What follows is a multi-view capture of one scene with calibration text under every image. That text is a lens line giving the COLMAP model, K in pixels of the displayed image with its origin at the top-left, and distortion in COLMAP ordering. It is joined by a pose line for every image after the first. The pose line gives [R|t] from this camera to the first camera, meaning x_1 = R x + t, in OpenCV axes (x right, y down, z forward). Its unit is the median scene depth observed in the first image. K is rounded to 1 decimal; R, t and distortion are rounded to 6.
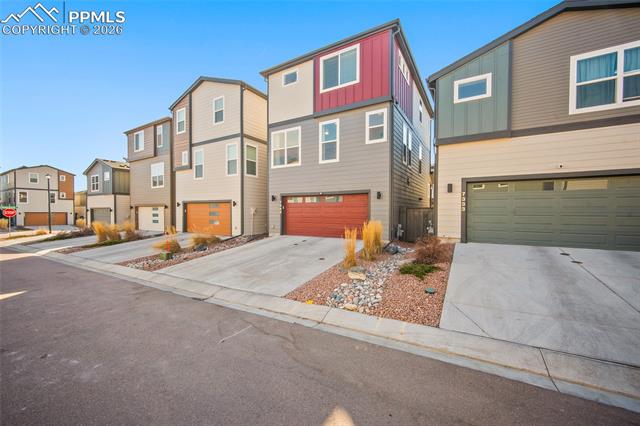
lens RADIAL K [[257.3, 0, 320.0], [0, 257.3, 213.0], [0, 0, 1]] dist [0.000733, -0.000048]
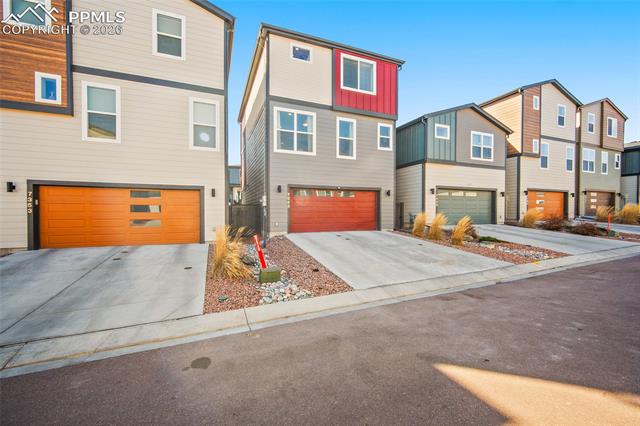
lens RADIAL K [[253.6, 0, 312.2], [0, 253.6, 216.1], [0, 0, 1]] dist [-0.001226, 0.000076]
pose [[0.604884, -0.012318, 0.796218, -0.876892], [0.005767, 0.999922, 0.011088, 0.024058], [-0.796293, -0.002115, 0.604908, 0.495326]]
